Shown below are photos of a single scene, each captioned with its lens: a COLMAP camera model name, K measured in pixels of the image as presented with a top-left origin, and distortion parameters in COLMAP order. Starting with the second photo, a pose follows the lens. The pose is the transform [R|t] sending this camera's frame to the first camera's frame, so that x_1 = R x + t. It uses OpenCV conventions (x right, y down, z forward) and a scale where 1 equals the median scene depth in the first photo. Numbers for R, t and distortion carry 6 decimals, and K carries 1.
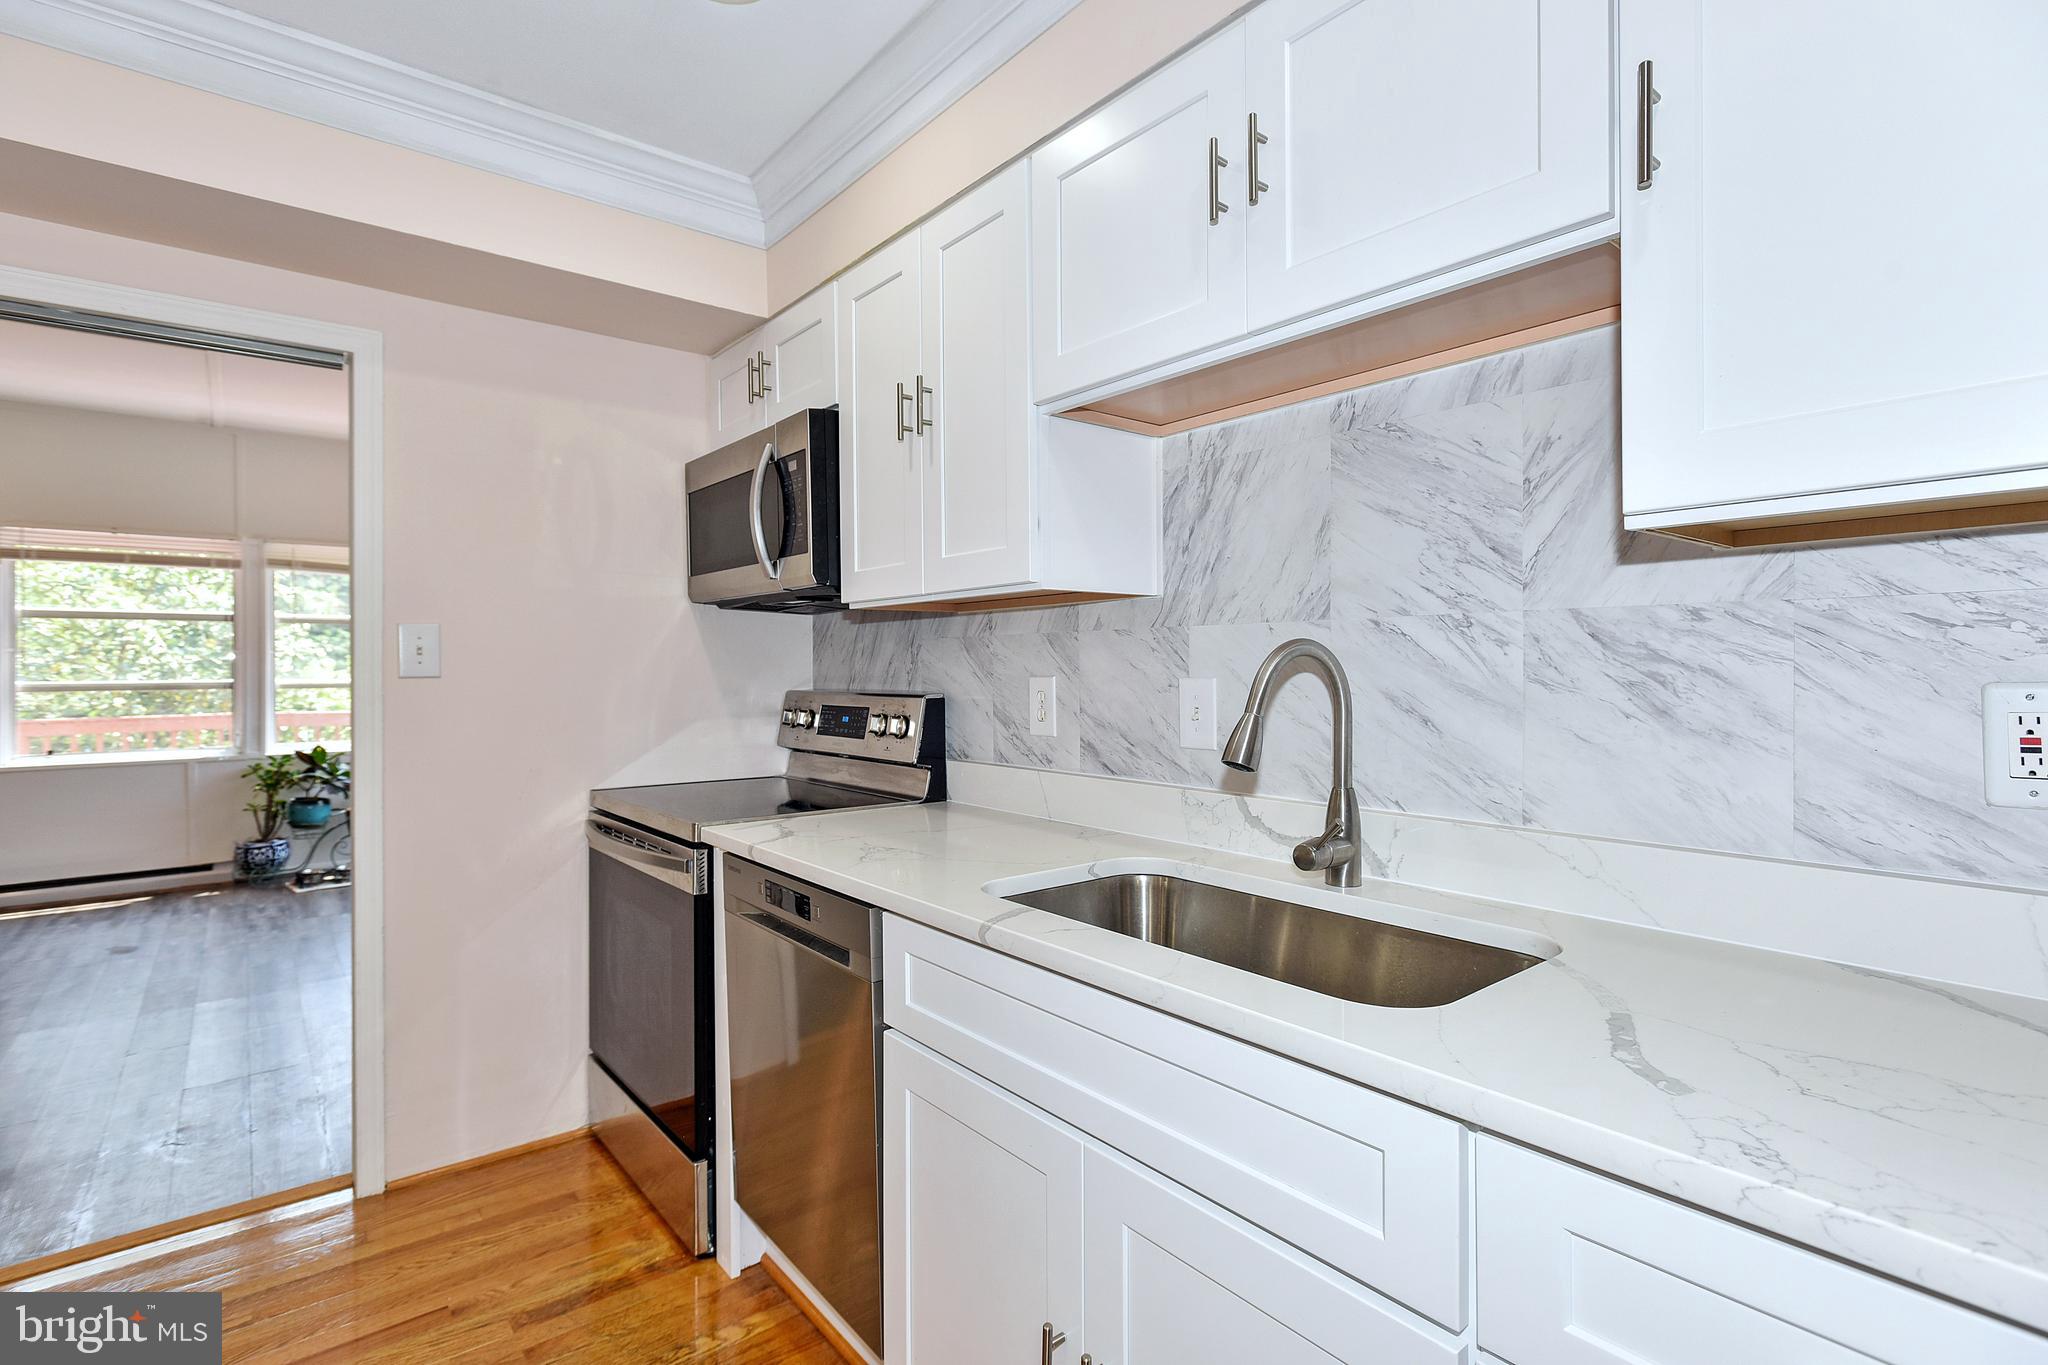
lens RADIAL K [[969.5, 0, 1021.4], [0, 969.5, 669.4], [0, 0, 1]] dist [0.000438, 0.000103]
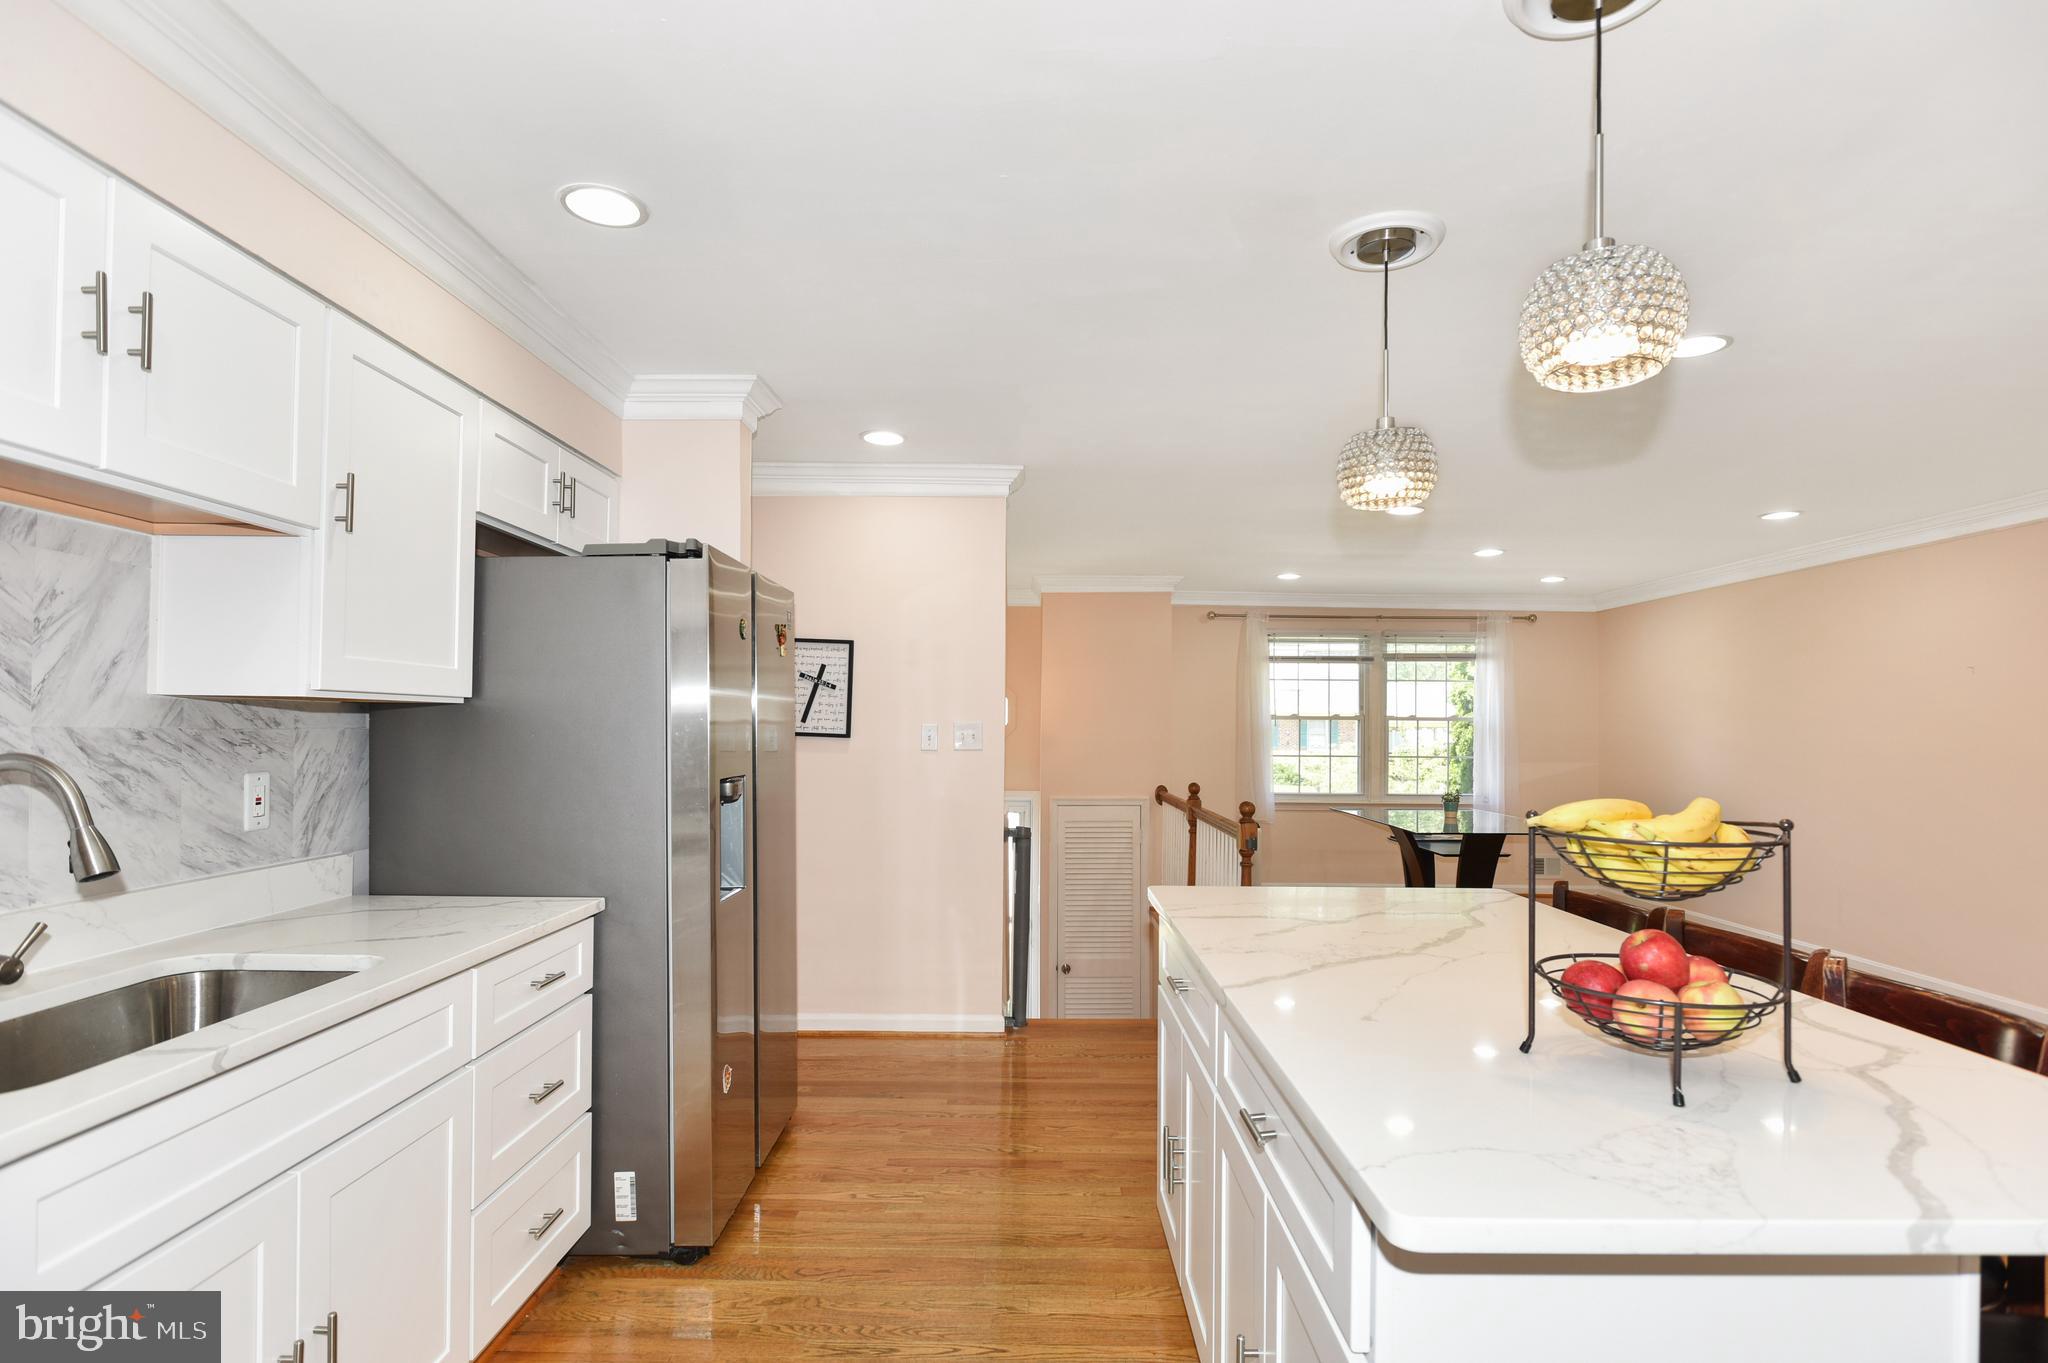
lens RADIAL K [[997.6, 0, 1026.7], [0, 997.6, 713.0], [0, 0, 1]] dist [-0.013085, -0.000120]
pose [[-0.772568, 0.009063, 0.634867, -0.787490], [-0.003093, 0.999833, -0.018038, -0.039198], [-0.634924, -0.015899, -0.772411, 0.757036]]
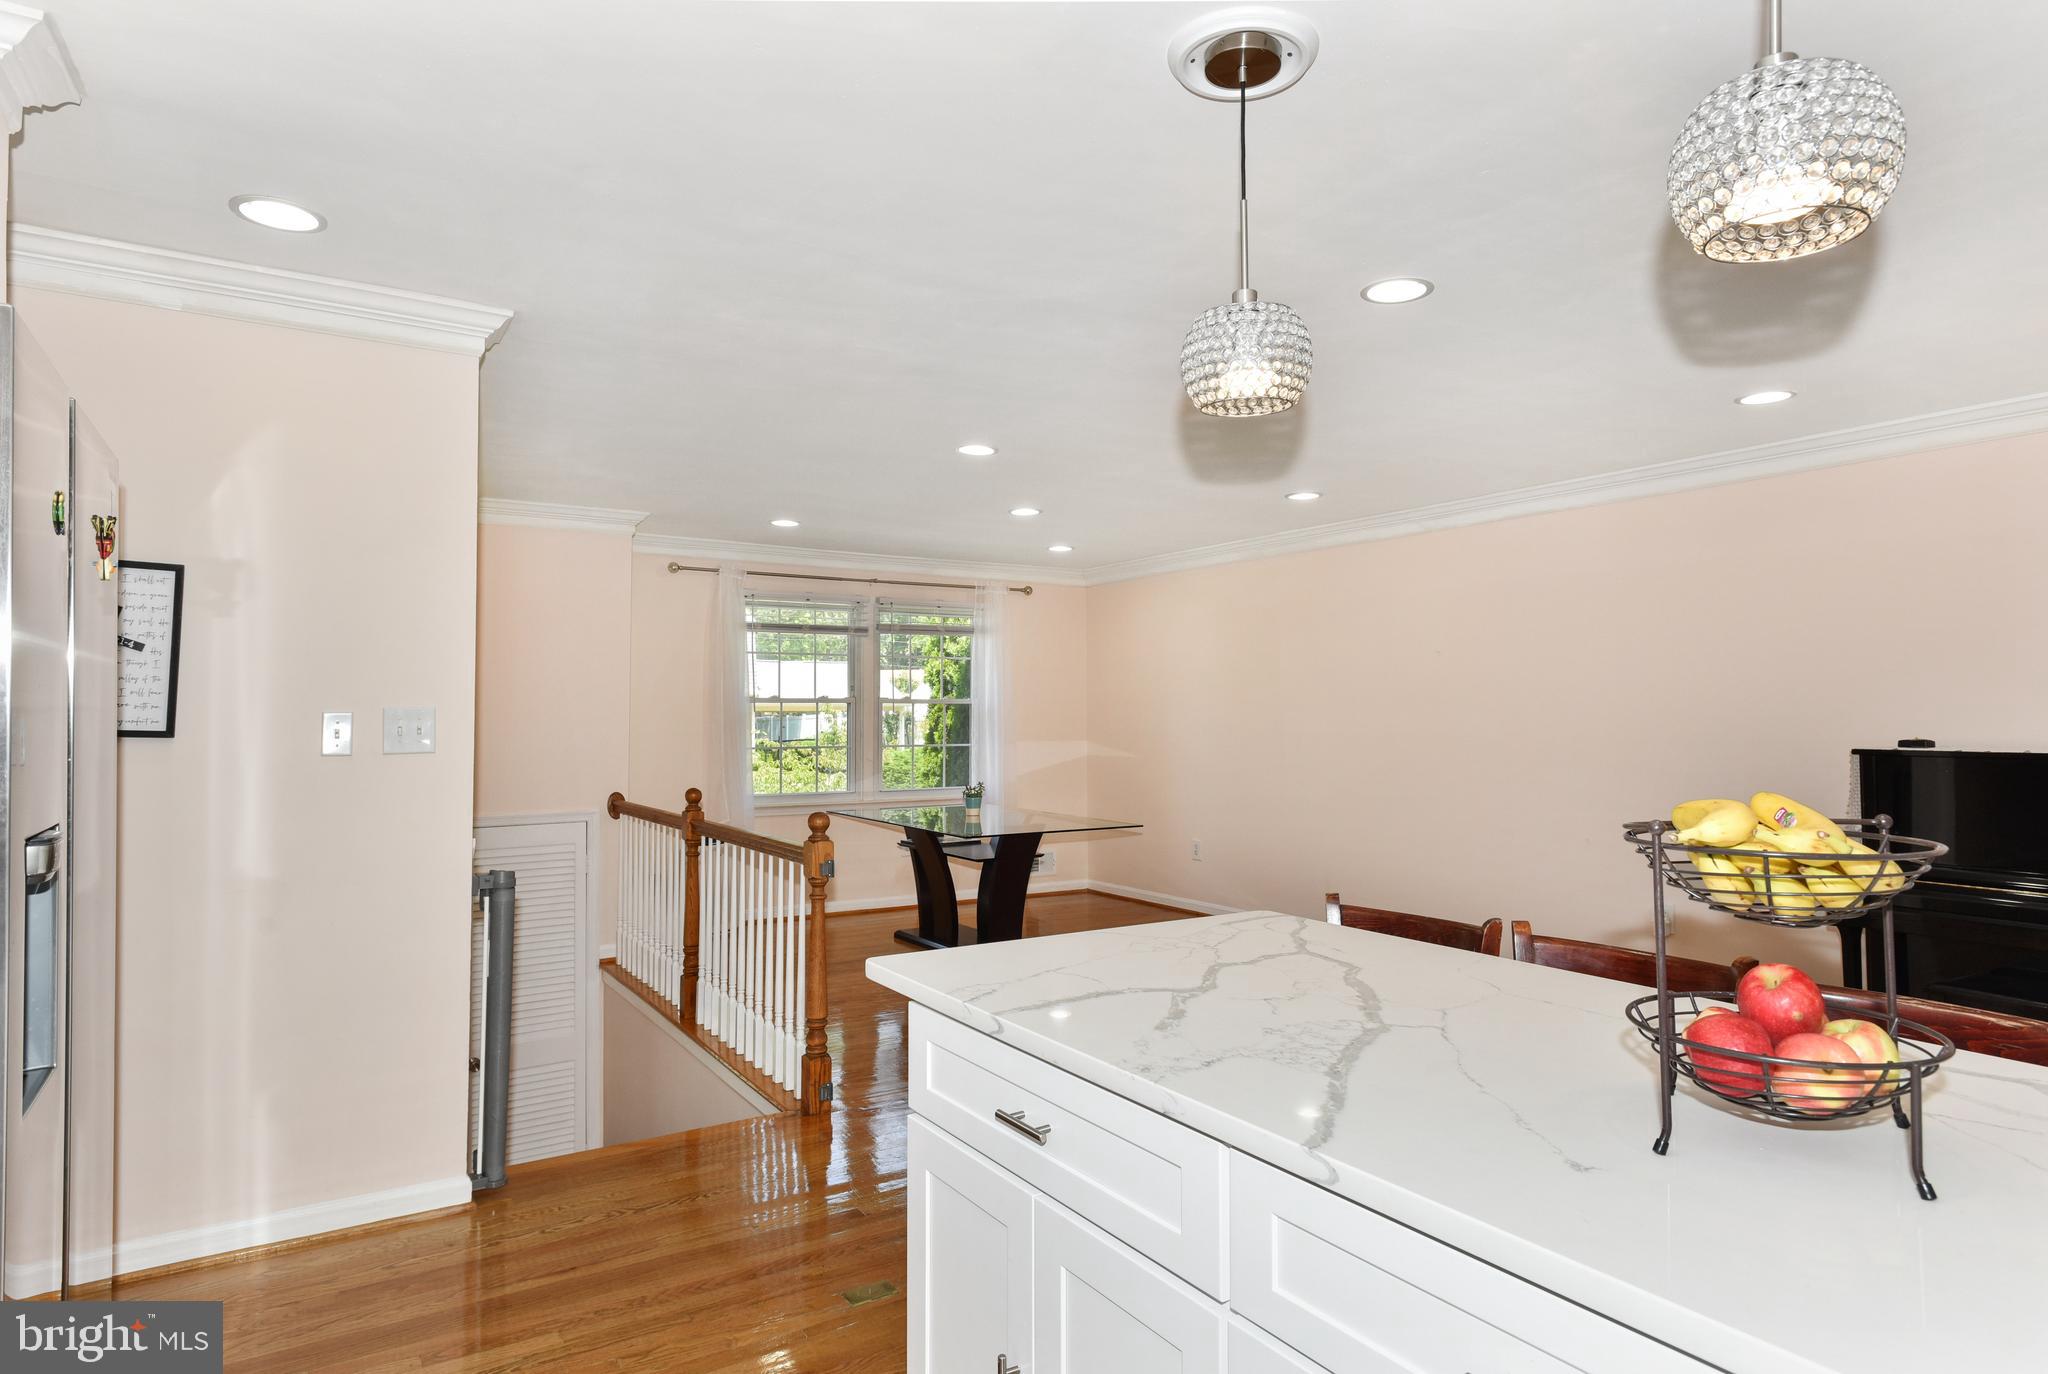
lens RADIAL K [[1162.3, 0, 1020.5], [0, 1162.3, 676.2], [0, 0, 1]] dist [0.029144, -0.070902]
pose [[-0.992660, 0.012311, 0.120309, -0.340171], [0.008343, 0.999406, -0.033426, -0.041870], [-0.120649, -0.032177, -0.992174, 0.617372]]
